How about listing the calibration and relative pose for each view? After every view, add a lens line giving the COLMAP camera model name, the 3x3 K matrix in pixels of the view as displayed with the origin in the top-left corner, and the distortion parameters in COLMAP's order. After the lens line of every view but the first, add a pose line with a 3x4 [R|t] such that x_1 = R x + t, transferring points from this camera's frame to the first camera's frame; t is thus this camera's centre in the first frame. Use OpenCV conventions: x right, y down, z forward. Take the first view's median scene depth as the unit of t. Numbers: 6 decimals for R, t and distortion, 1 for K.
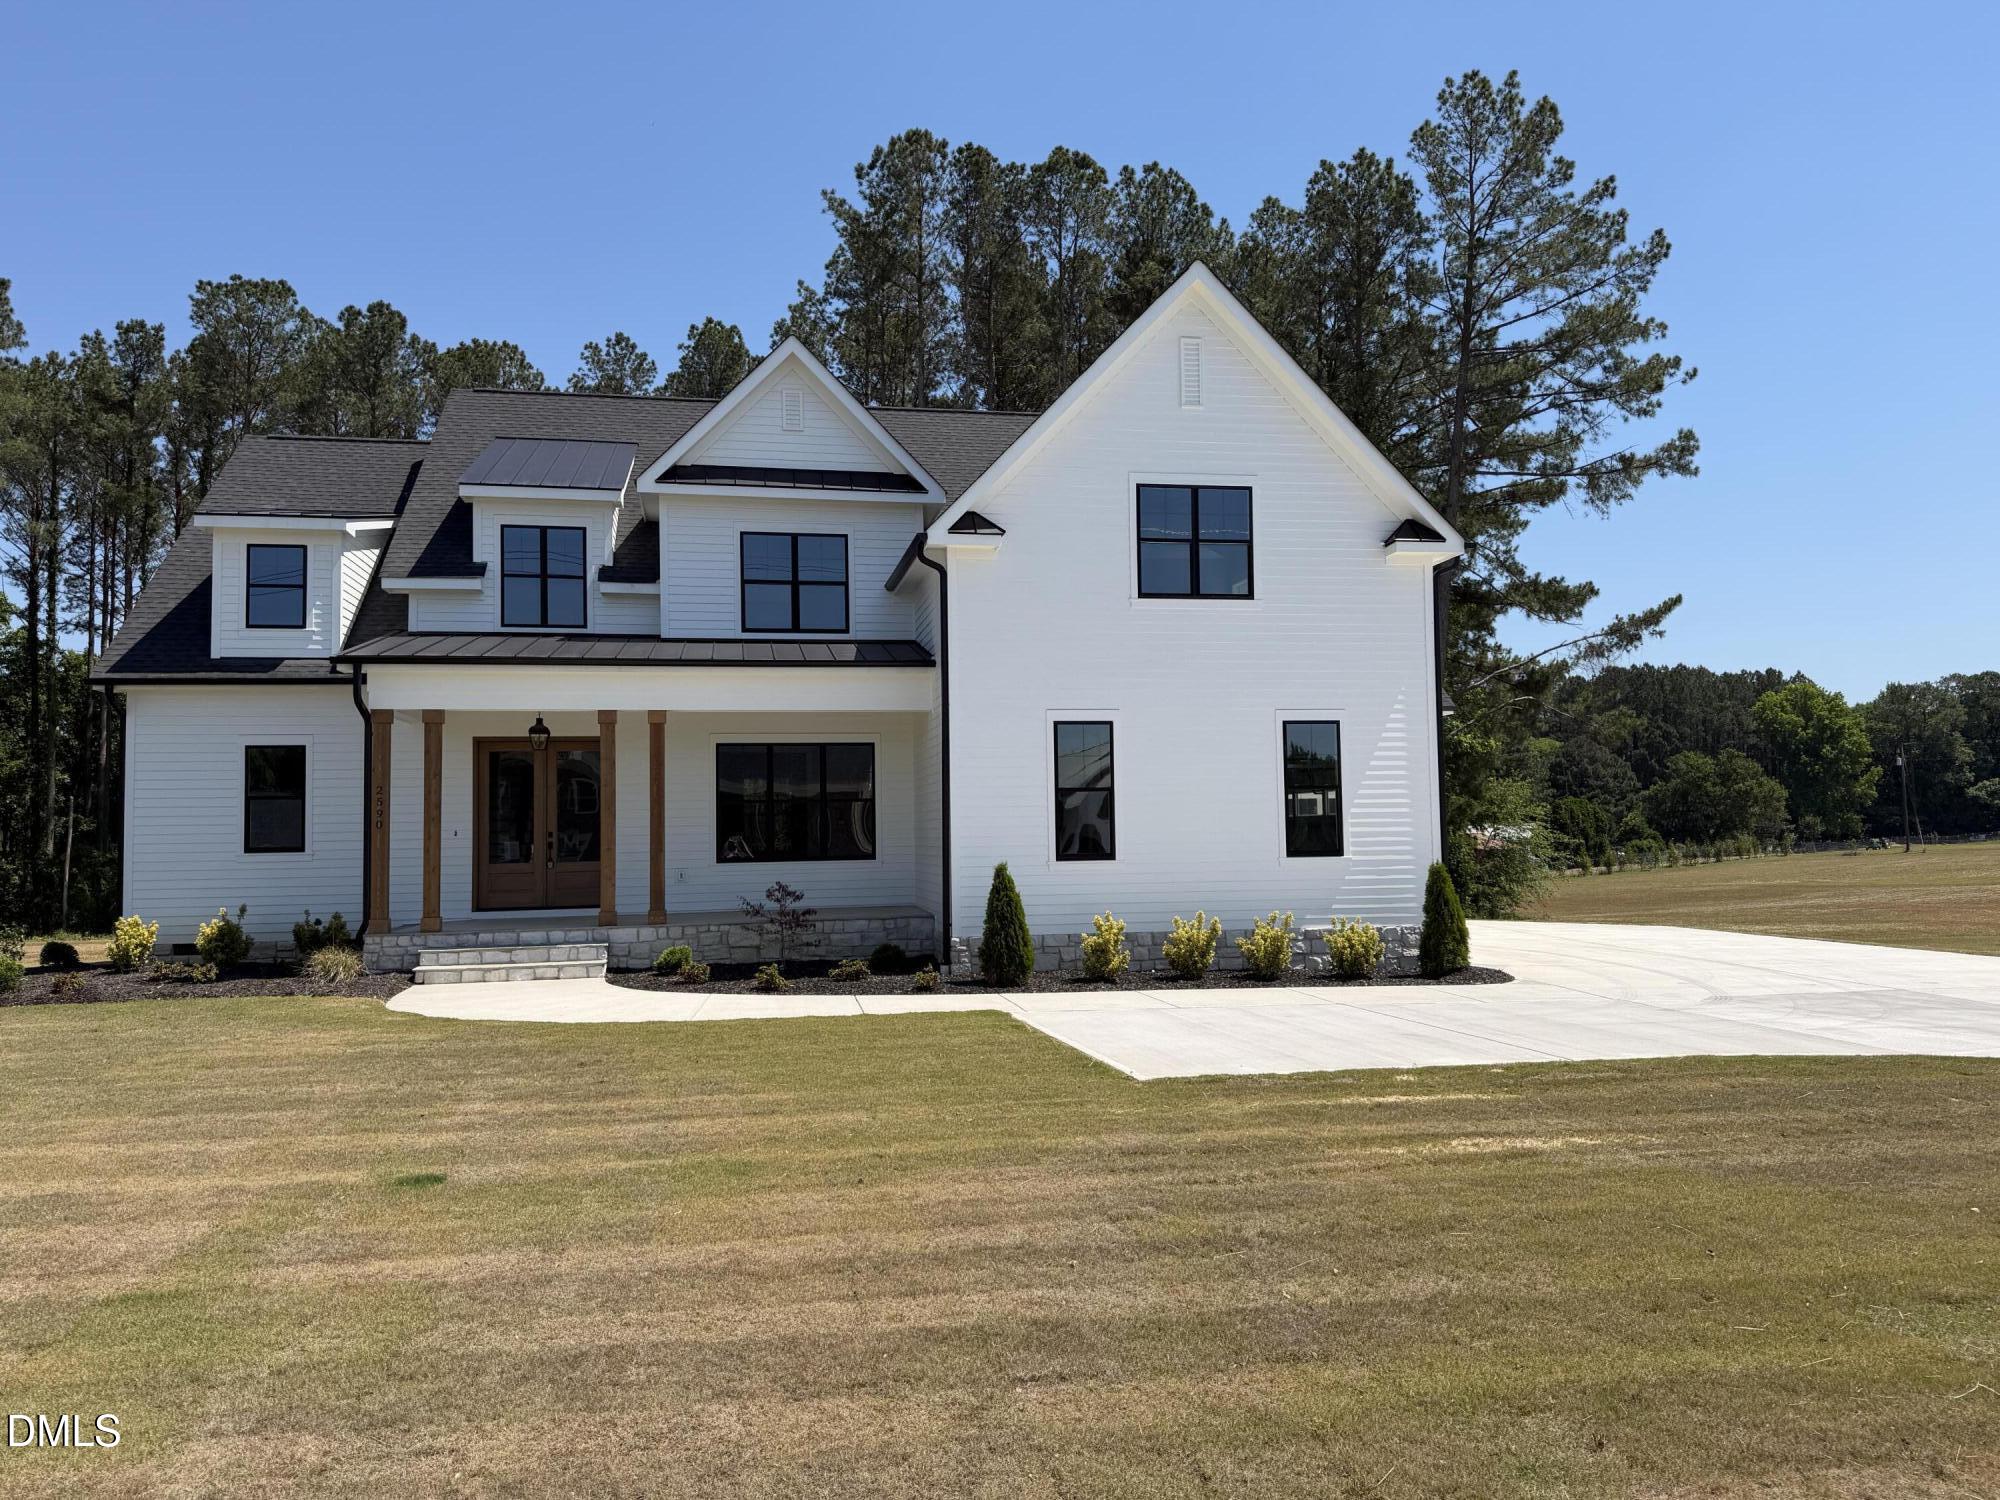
lens RADIAL K [[1395.6, 0, 996.9], [0, 1395.6, 757.7], [0, 0, 1]] dist [0.028379, -0.008714]
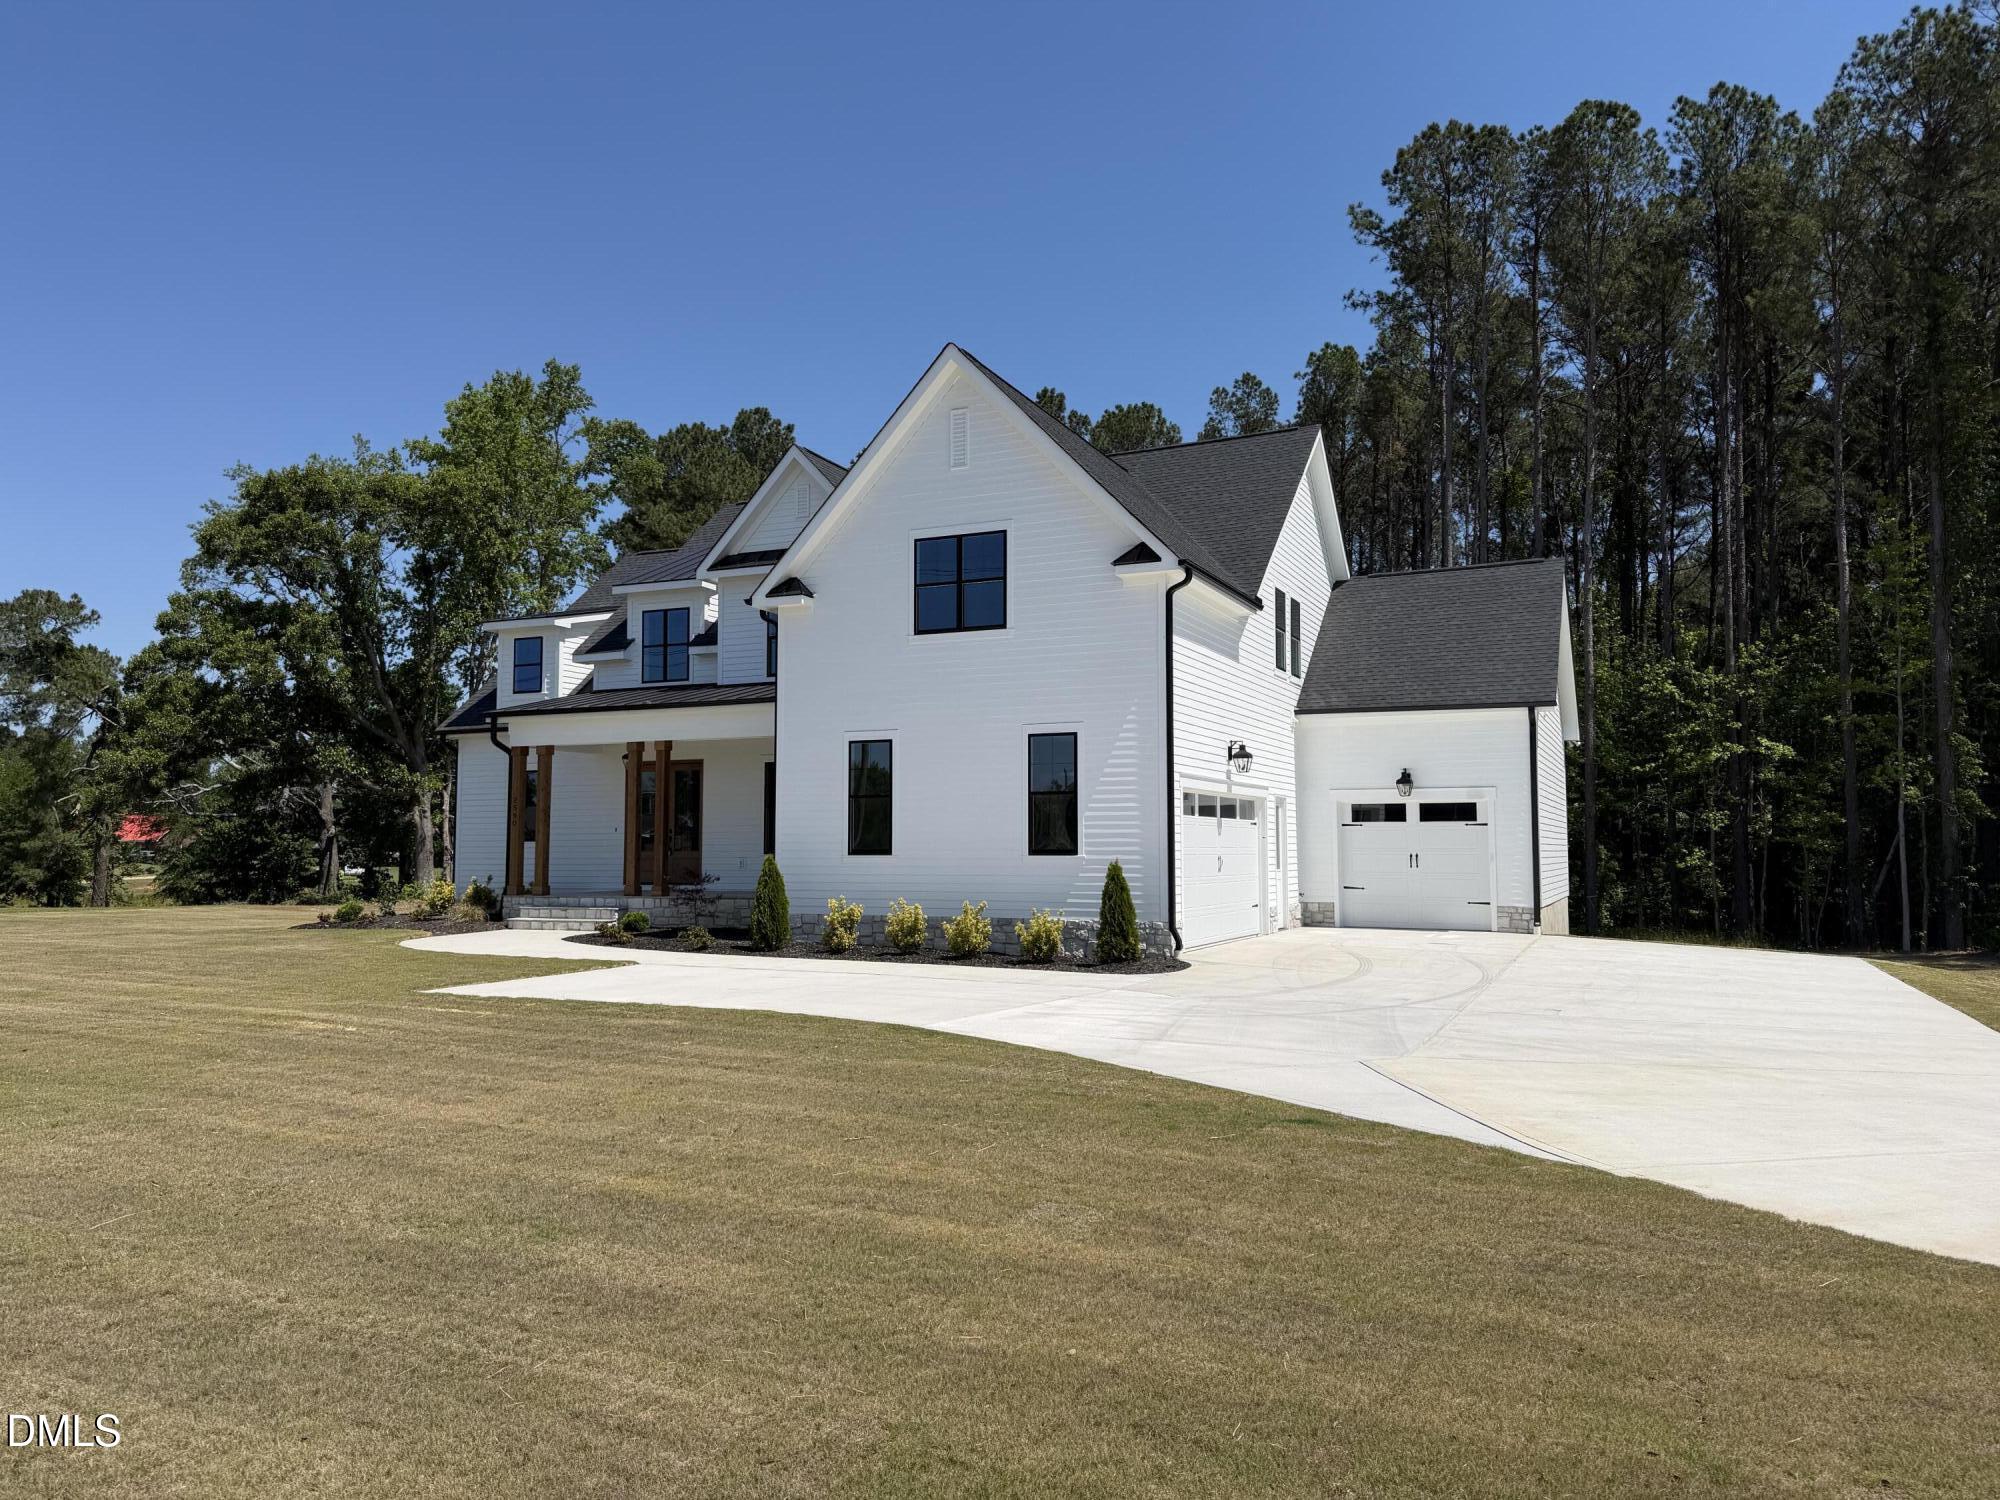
lens RADIAL K [[1395.6, 0, 1001.7], [0, 1395.6, 748.8], [0, 0, 1]] dist [0.028379, -0.008714]
pose [[0.817294, -0.026602, -0.575606, 0.828536], [0.018940, 0.999634, -0.019306, 0.006776], [0.575909, 0.004877, 0.817499, 0.068204]]
